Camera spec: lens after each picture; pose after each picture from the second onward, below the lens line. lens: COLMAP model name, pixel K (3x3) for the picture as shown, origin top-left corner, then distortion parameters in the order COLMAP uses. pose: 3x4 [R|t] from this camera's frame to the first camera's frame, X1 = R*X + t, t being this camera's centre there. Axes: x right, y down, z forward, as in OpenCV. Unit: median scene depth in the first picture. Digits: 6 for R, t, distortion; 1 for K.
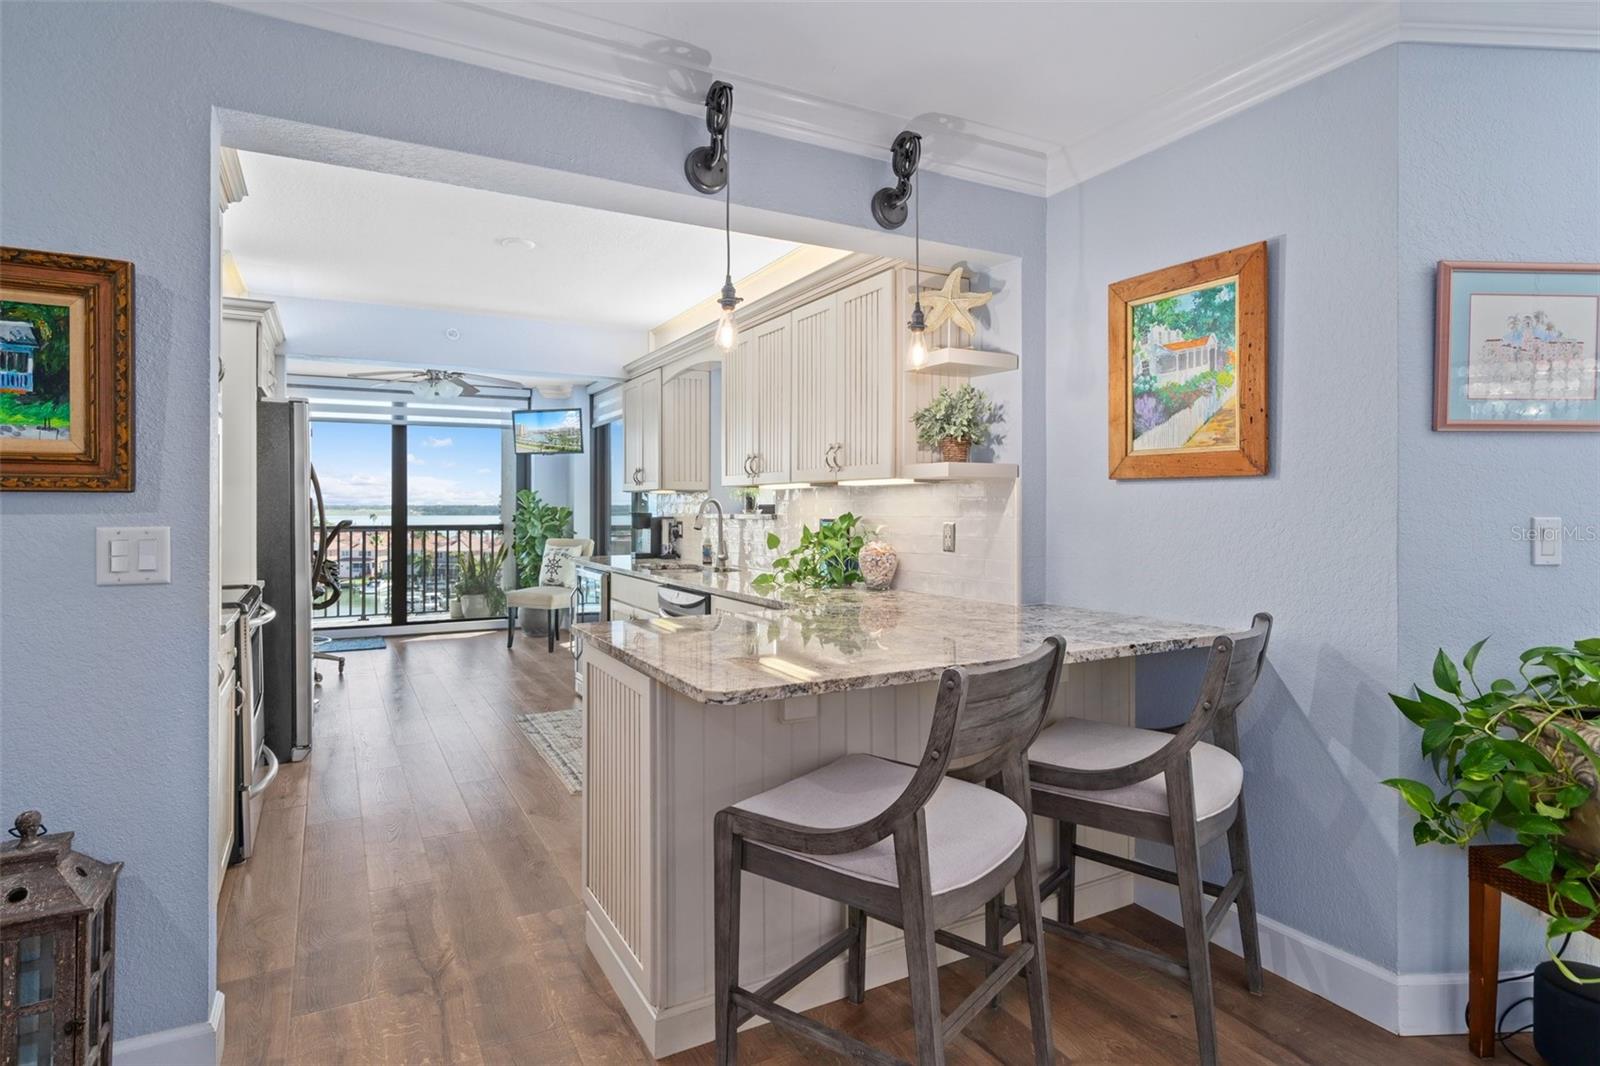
lens RADIAL K [[837.3, 0, 826.2], [0, 837.3, 517.6], [0, 0, 1]] dist [-0.000323, -0.000048]
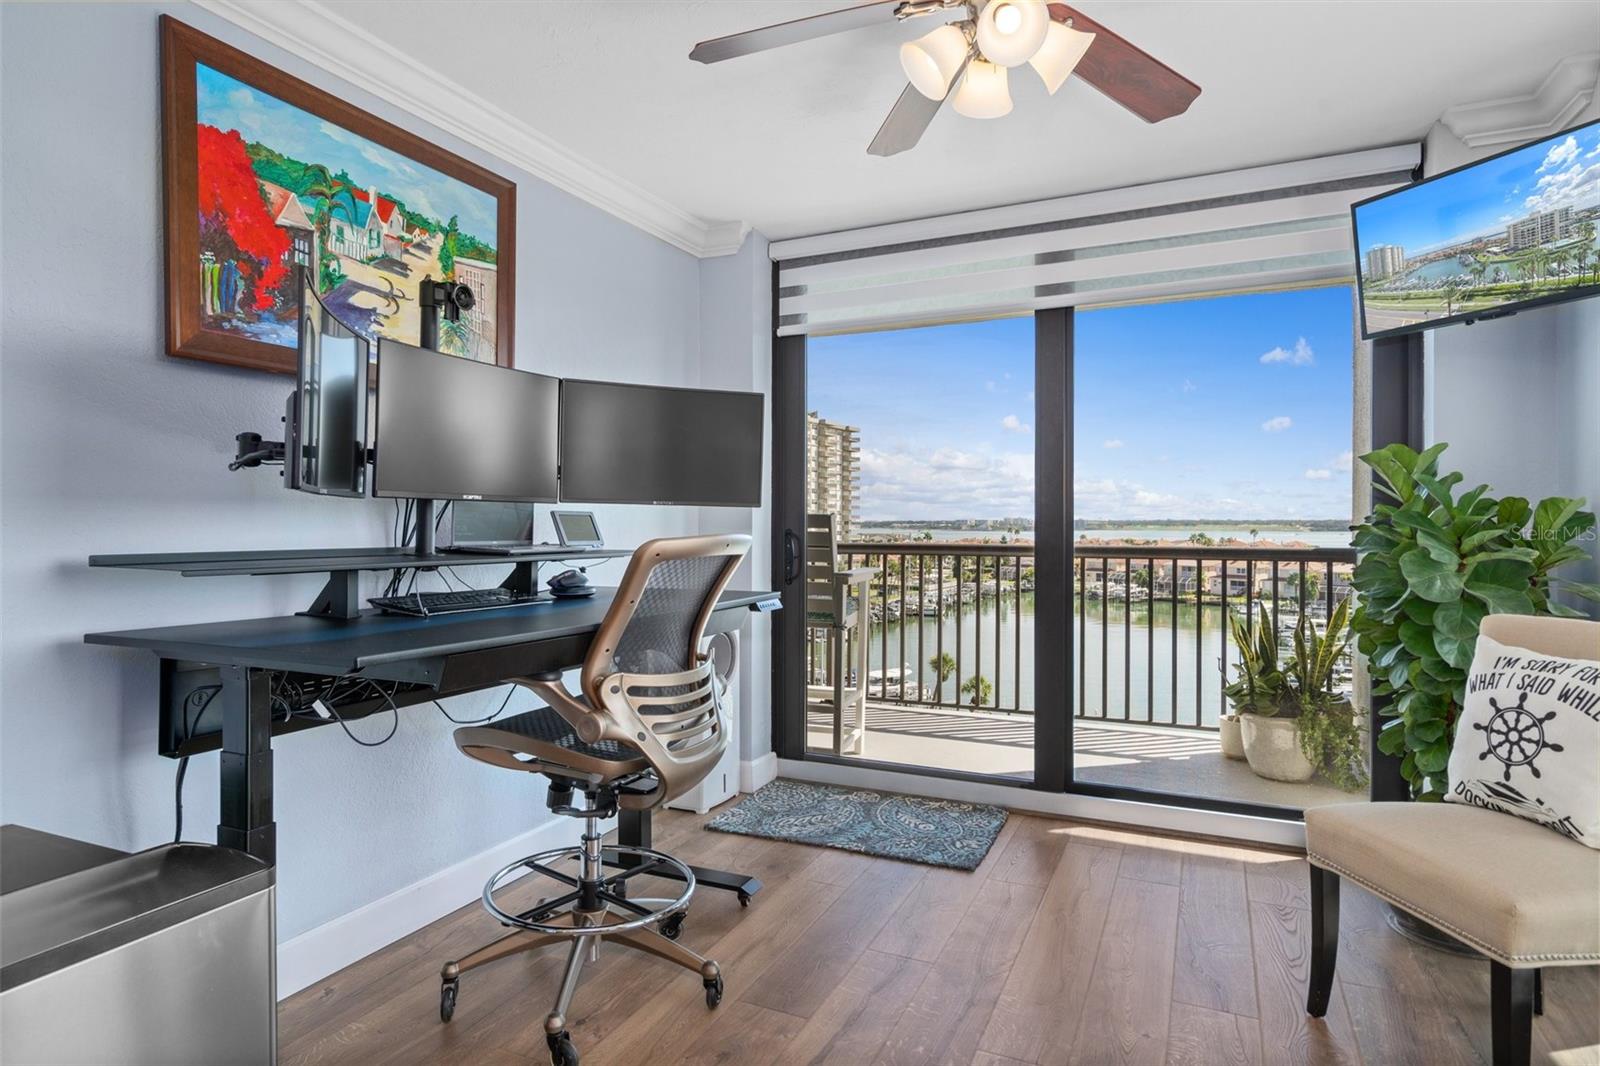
lens RADIAL K [[871.7, 0, 800.1], [0, 871.7, 521.4], [0, 0, 1]] dist [0.002644, 0.000249]
pose [[0.560465, -0.000380, -0.828178, -0.310989], [-0.010932, 0.999909, -0.007858, 0.000359], [0.828106, 0.013458, 0.560410, 0.915623]]
